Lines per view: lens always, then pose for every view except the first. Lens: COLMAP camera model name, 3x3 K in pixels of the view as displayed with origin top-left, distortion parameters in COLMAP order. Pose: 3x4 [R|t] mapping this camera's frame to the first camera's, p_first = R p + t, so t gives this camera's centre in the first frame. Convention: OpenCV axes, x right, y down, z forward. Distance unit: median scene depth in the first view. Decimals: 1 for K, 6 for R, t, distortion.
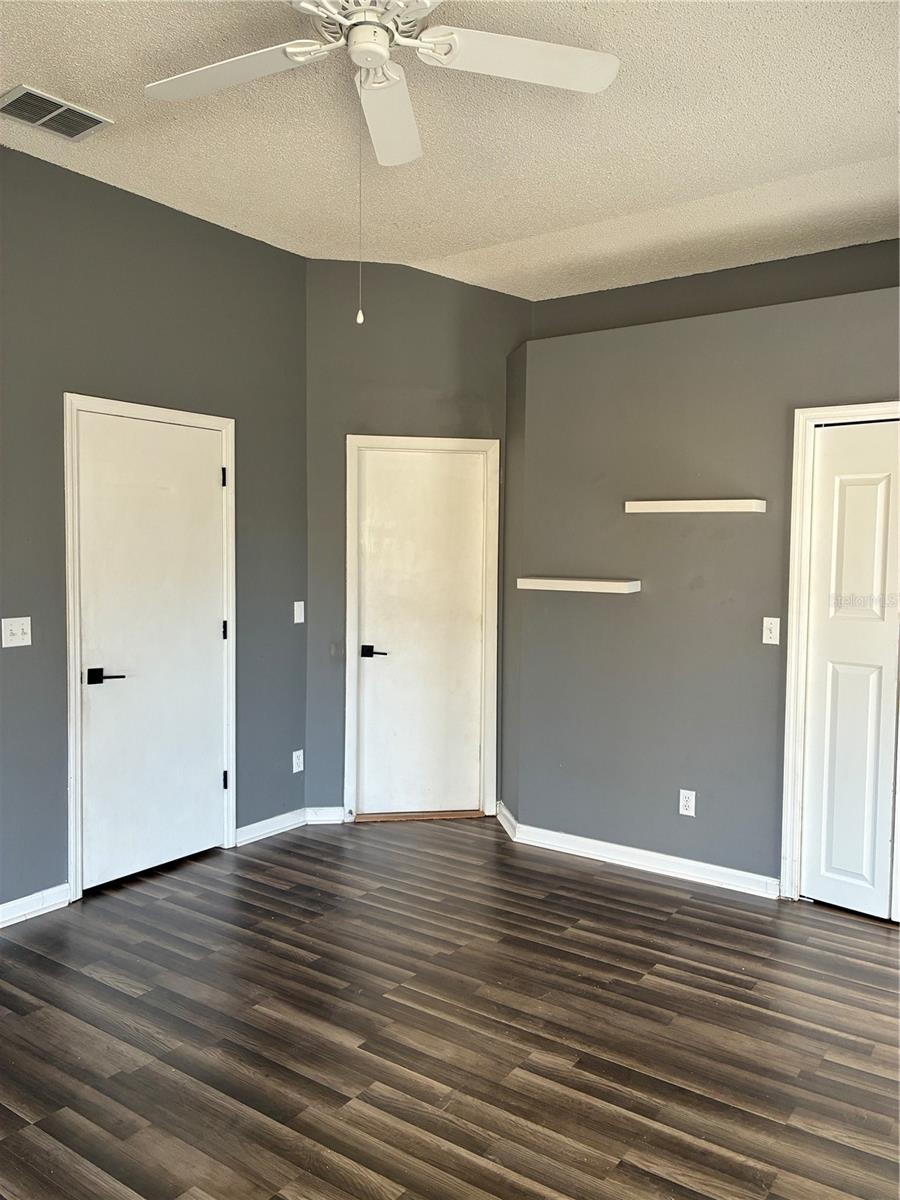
lens RADIAL K [[916.8, 0, 450.4], [0, 916.8, 599.0], [0, 0, 1]] dist [0.049000, -0.052655]
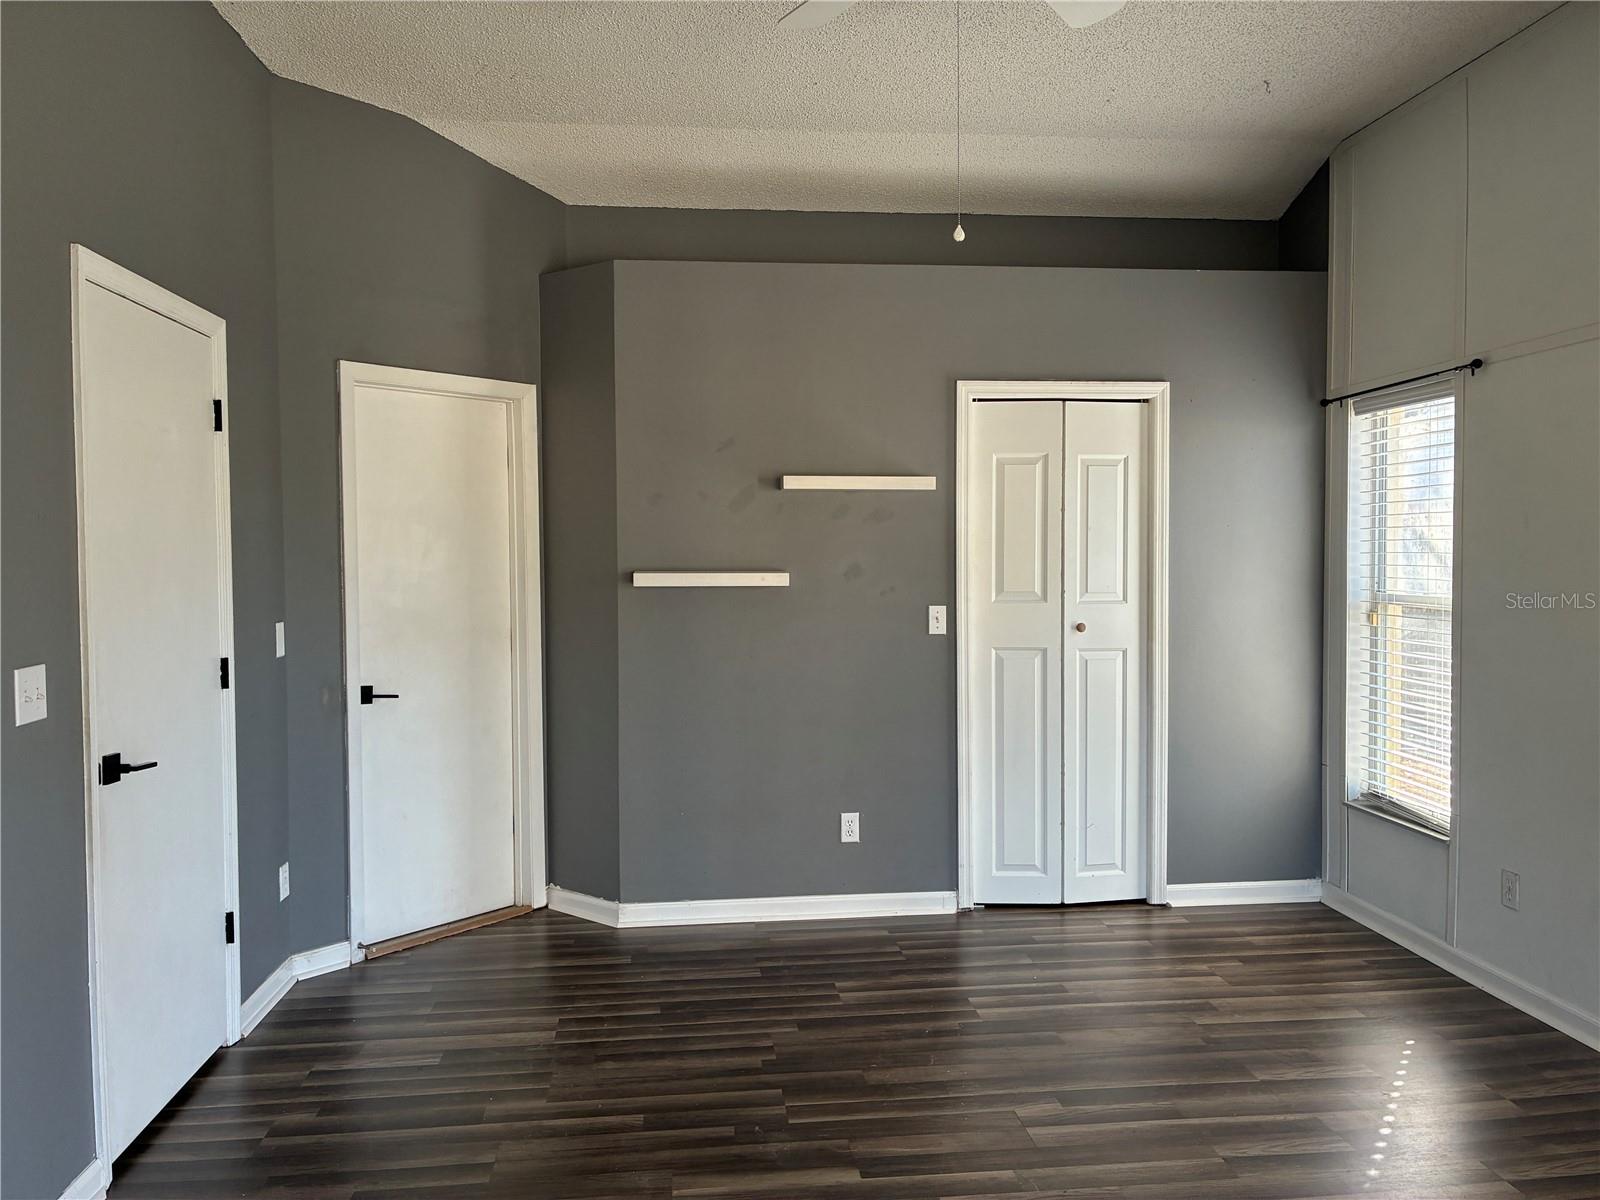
lens RADIAL K [[1222.3, 0, 805.5], [0, 1222.3, 587.8], [0, 0, 1]] dist [0.049000, -0.052655]
pose [[0.747362, -0.035209, 0.663483, -0.558188], [0.049578, 0.998766, -0.002845, -0.000507], [-0.662565, 0.035021, 0.748186, 0.179325]]
